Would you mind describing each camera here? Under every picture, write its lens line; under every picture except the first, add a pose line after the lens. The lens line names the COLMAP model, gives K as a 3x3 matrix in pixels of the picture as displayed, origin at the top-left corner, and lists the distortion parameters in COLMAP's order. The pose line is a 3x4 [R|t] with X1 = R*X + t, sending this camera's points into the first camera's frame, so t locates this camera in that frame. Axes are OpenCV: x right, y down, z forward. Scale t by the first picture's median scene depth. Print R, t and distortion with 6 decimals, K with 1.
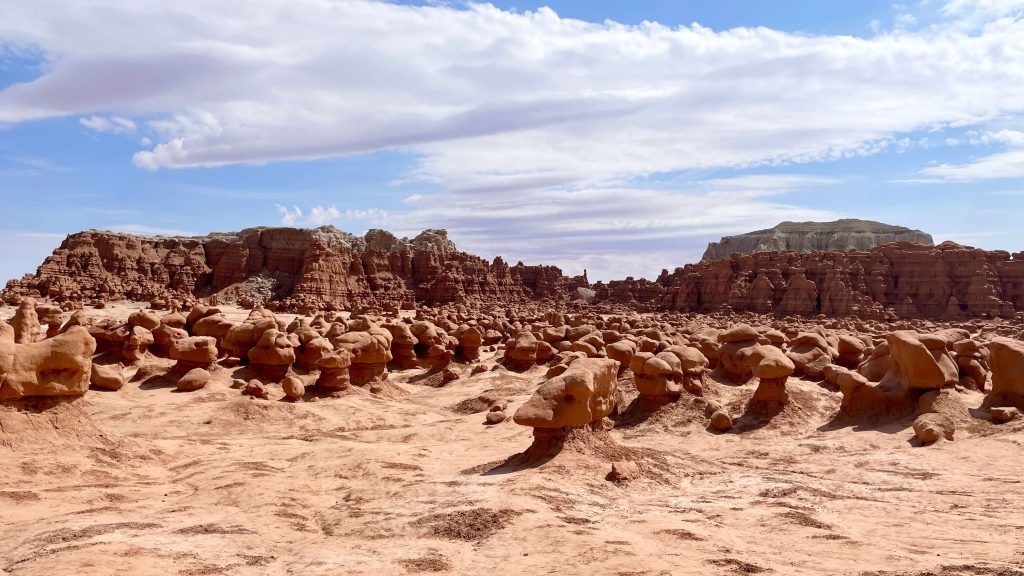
lens RADIAL K [[751.6, 0, 531.0], [0, 751.6, 277.5], [0, 0, 1]] dist [0.053373, -0.057537]
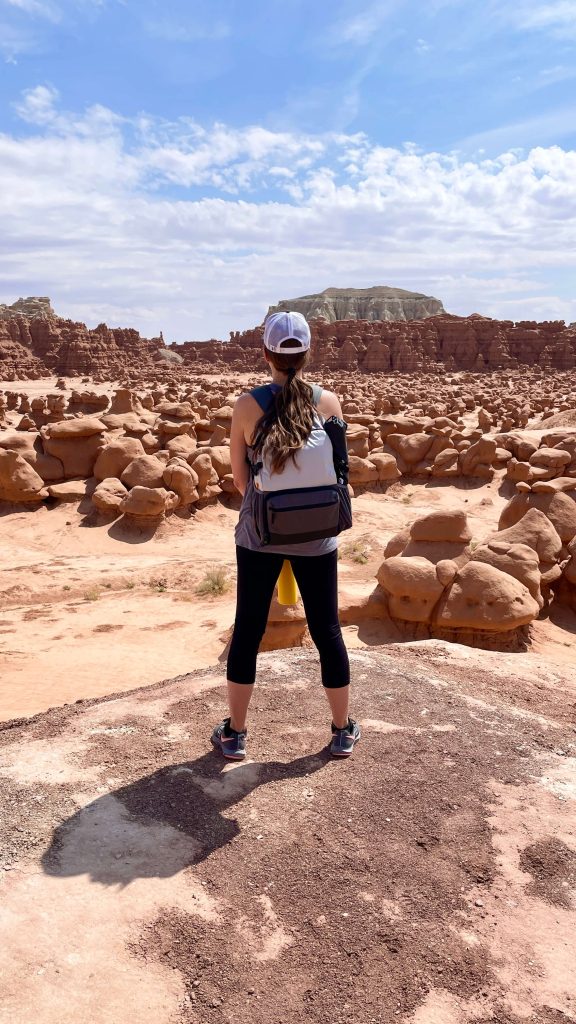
lens RADIAL K [[751.6, 0, 291.9], [0, 751.6, 513.2], [0, 0, 1]] dist [0.053373, -0.057537]
pose [[0.934069, -0.099982, 0.342809, -0.219152], [0.014325, 0.969722, 0.243792, -0.027690], [-0.356804, -0.222808, 0.907220, -0.174122]]
